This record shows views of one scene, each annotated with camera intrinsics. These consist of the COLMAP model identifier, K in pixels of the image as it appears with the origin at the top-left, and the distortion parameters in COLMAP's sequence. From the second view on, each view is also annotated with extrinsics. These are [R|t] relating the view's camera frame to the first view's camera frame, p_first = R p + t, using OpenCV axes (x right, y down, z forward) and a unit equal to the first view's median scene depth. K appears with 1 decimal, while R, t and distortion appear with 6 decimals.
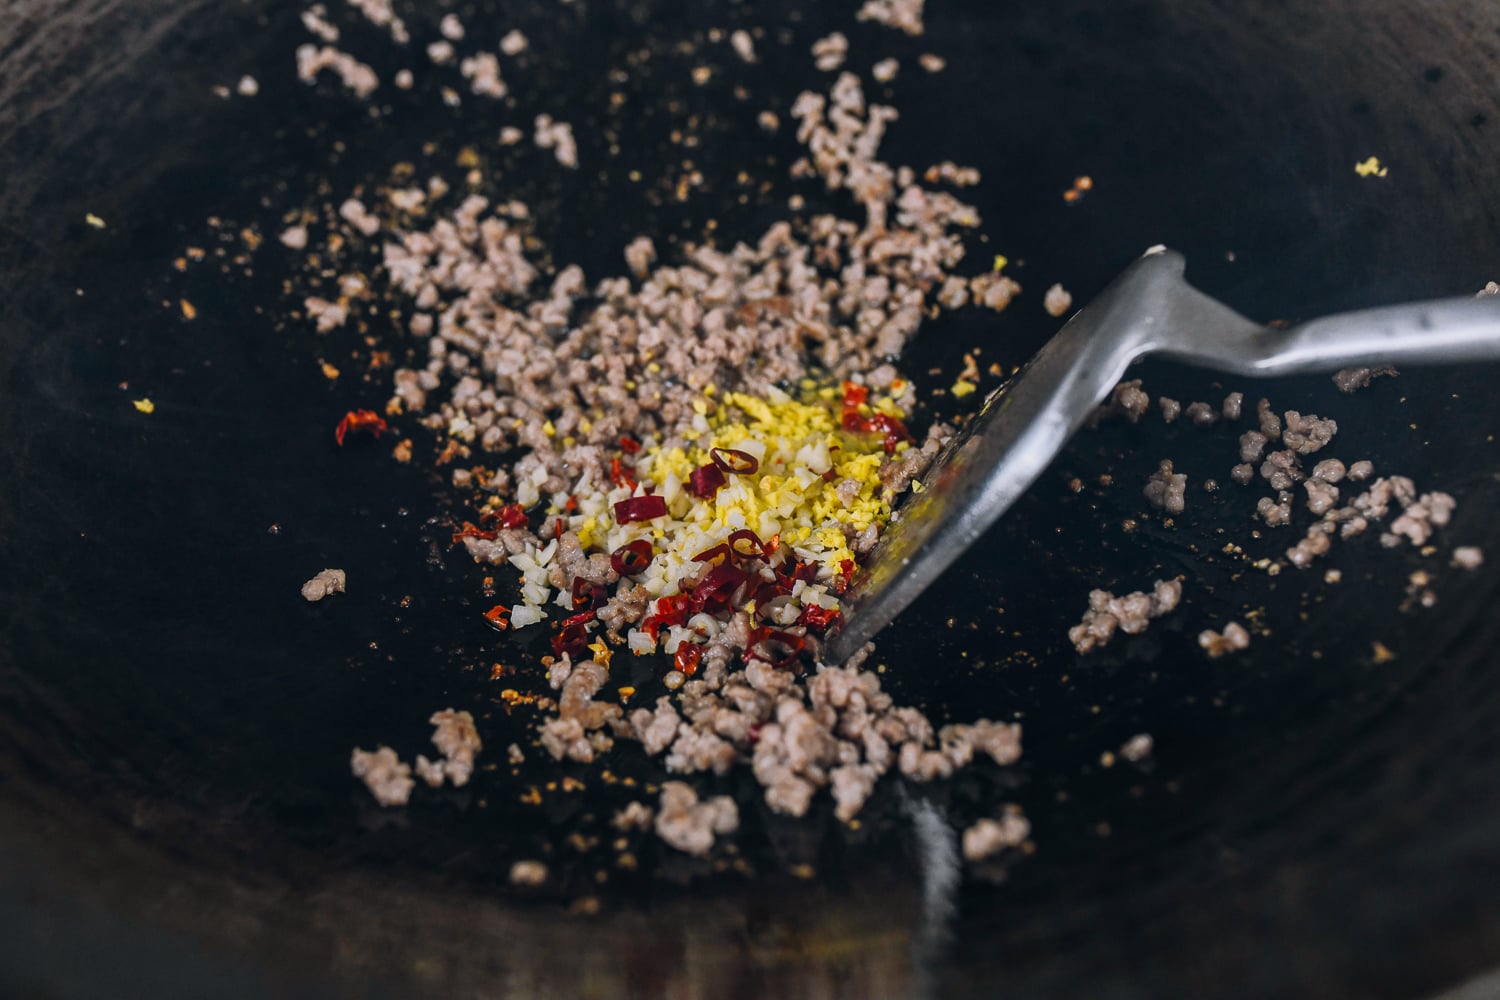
lens RADIAL K [[1456.7, 0, 755.6], [0, 1456.7, 505.3], [0, 0, 1]] dist [-0.015878, 0.000000]
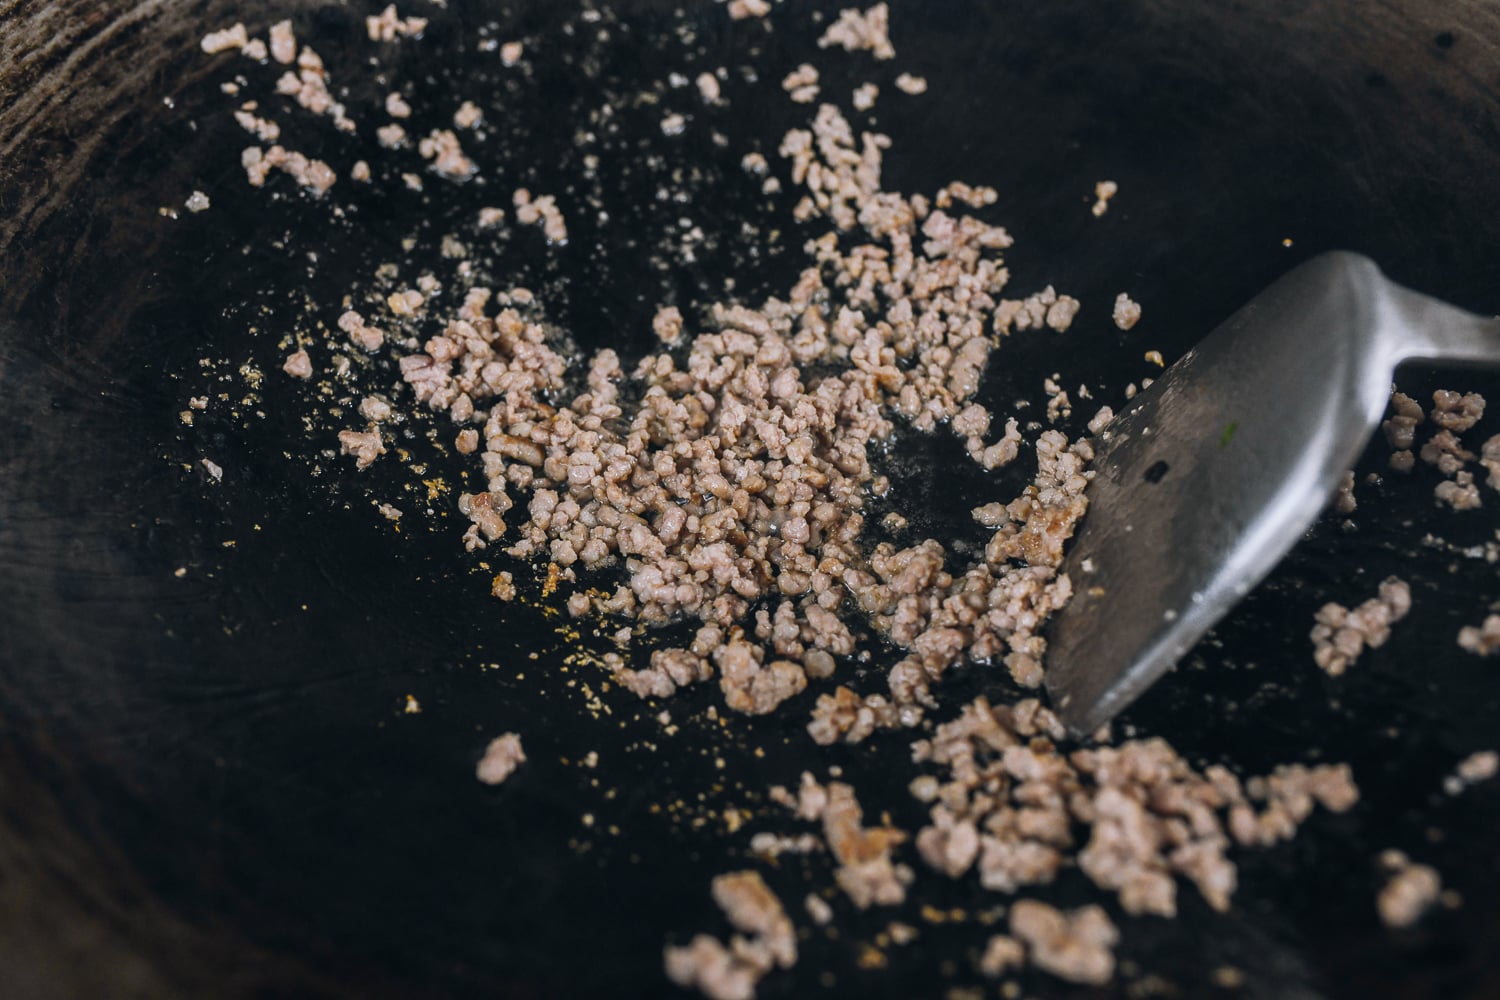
lens RADIAL K [[1456.7, 0, 744.2], [0, 1456.7, 503.6], [0, 0, 1]] dist [-0.015878, 0.000000]
pose [[0.967468, -0.171042, 0.186413, -0.234167], [0.172061, 0.985027, 0.010821, -0.065277], [-0.185473, 0.021605, 0.982412, 0.087232]]
